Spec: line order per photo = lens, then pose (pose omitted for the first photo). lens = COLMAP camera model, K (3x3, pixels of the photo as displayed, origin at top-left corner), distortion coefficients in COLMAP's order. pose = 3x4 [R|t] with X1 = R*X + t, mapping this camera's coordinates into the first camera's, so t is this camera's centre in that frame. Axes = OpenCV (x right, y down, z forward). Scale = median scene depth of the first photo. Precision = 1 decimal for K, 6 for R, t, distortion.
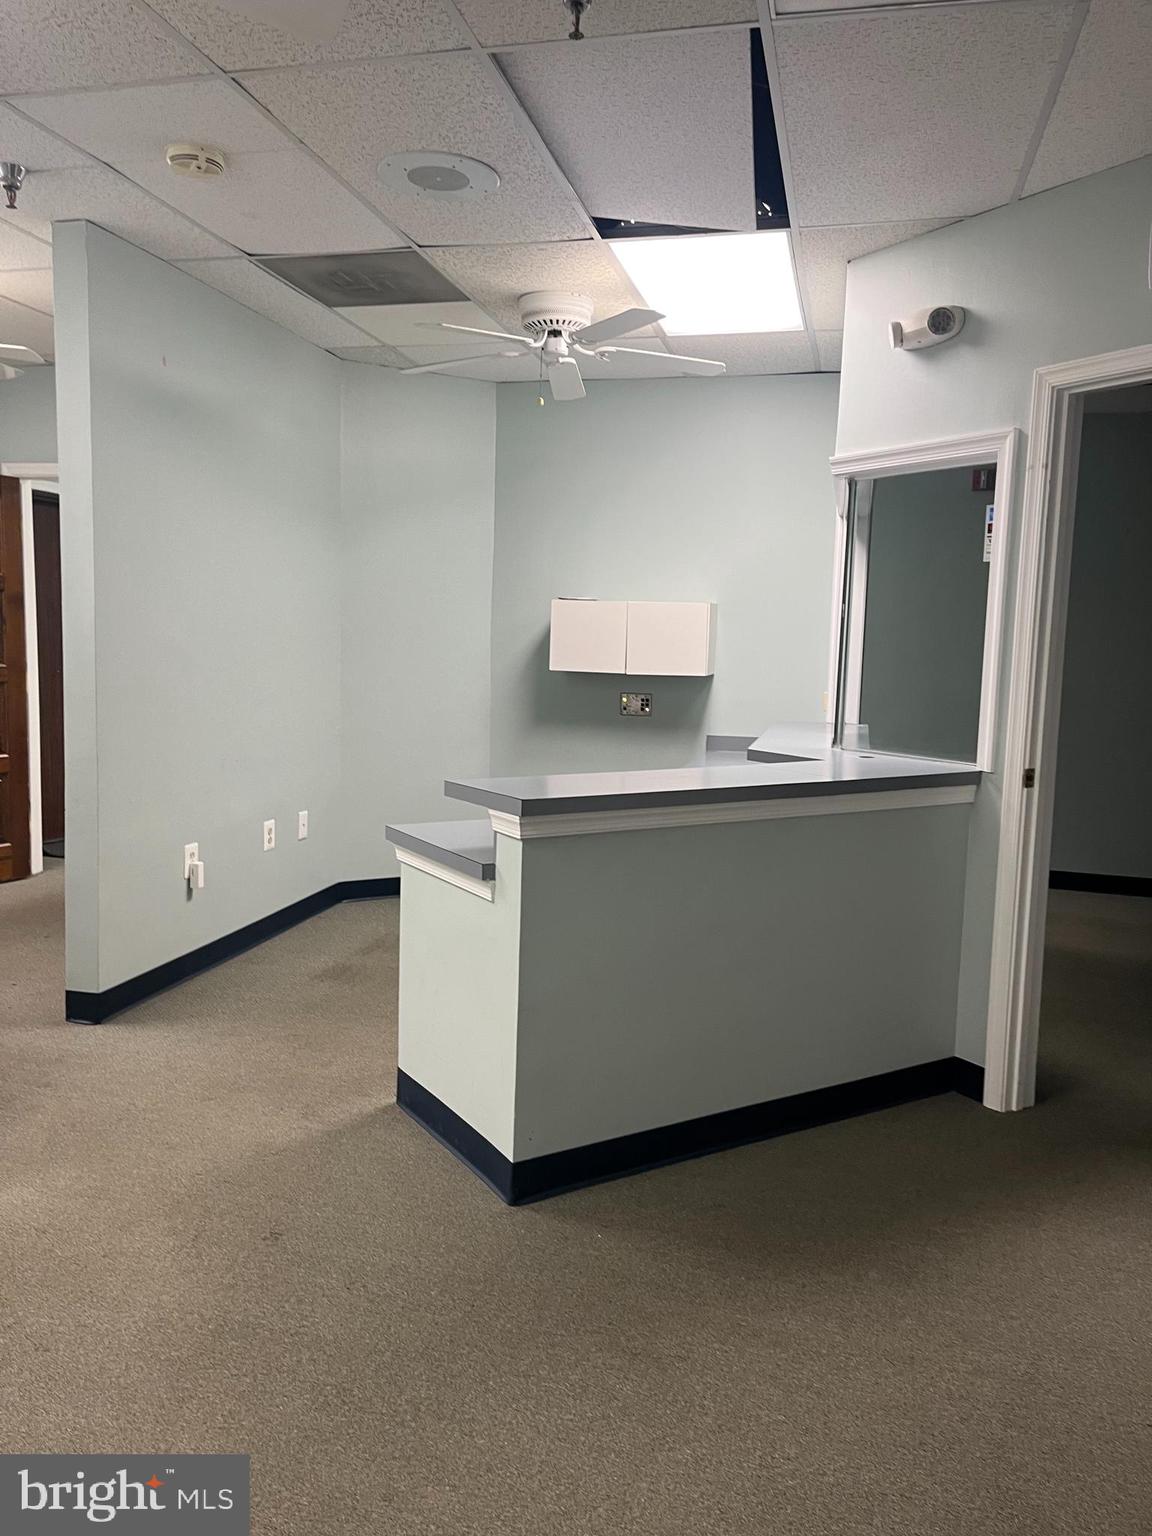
lens RADIAL K [[1168.8, 0, 574.6], [0, 1168.8, 768.3], [0, 0, 1]] dist [-0.001957, -0.000580]
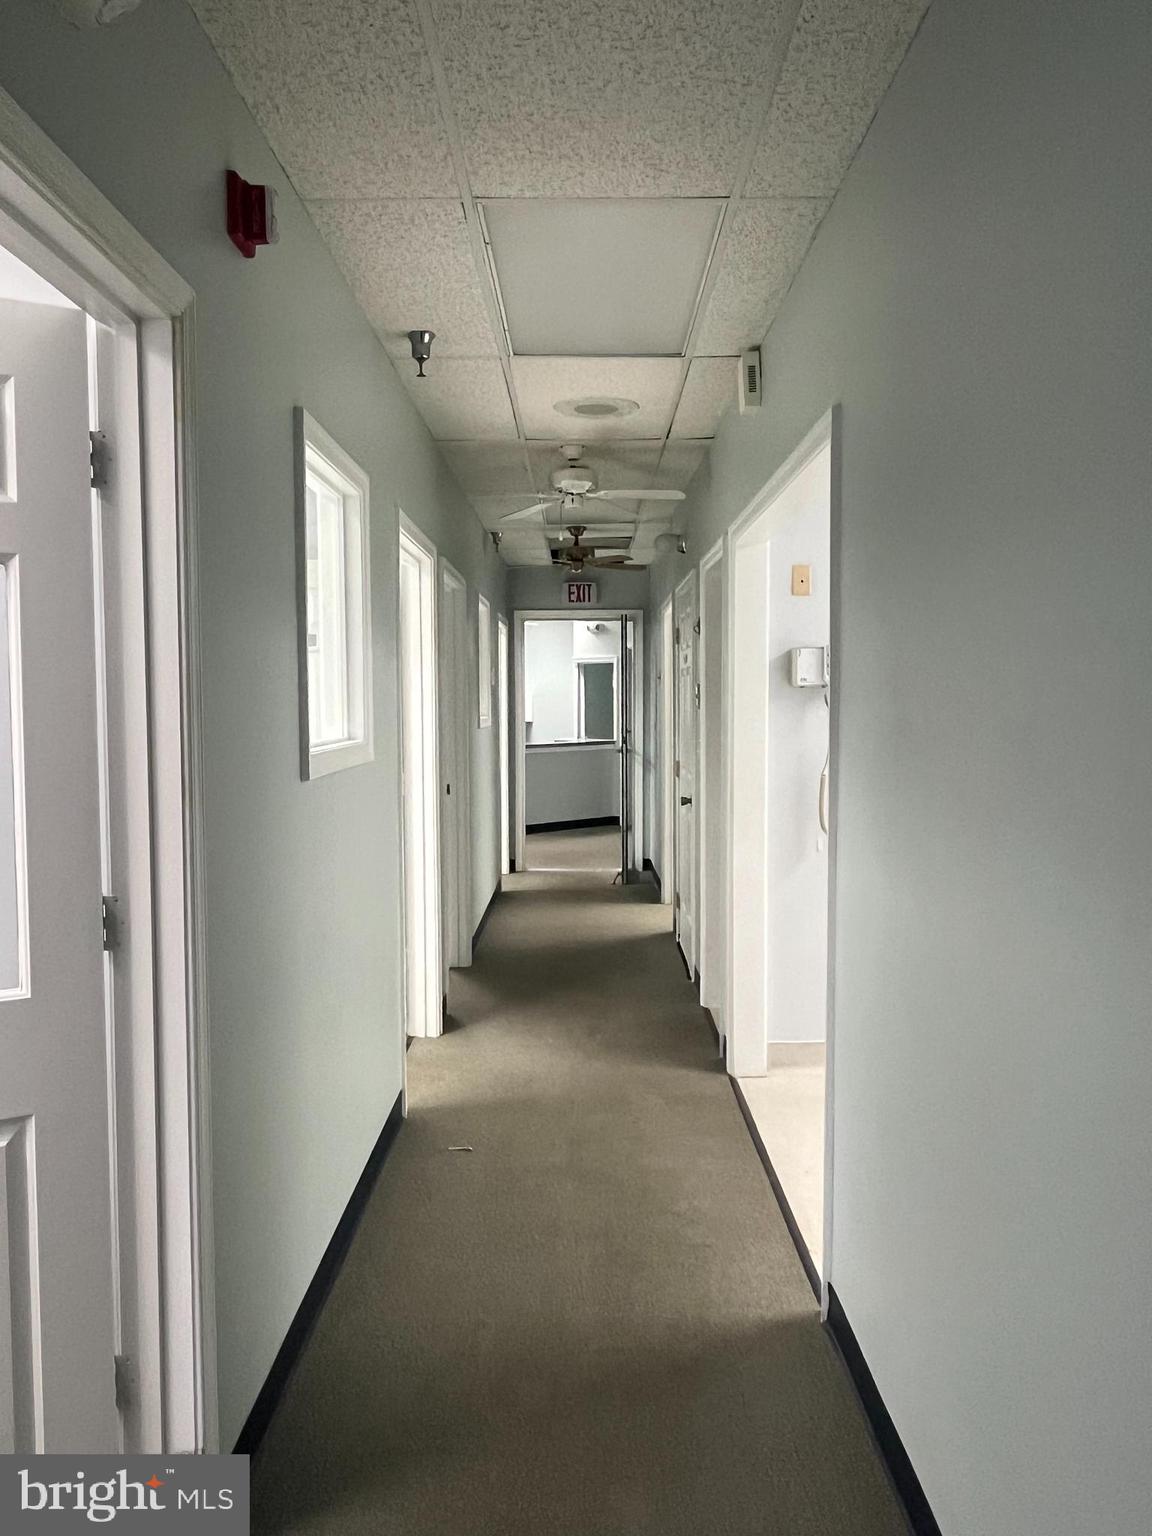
lens RADIAL K [[1211.5, 0, 576.2], [0, 1211.5, 768.4], [0, 0, 1]] dist [0.000349, 0.000017]
pose [[0.974318, -0.035313, 0.222389, -0.655501], [0.044770, 0.998288, -0.037628, 0.235309], [-0.220680, 0.046618, 0.974232, -2.807418]]
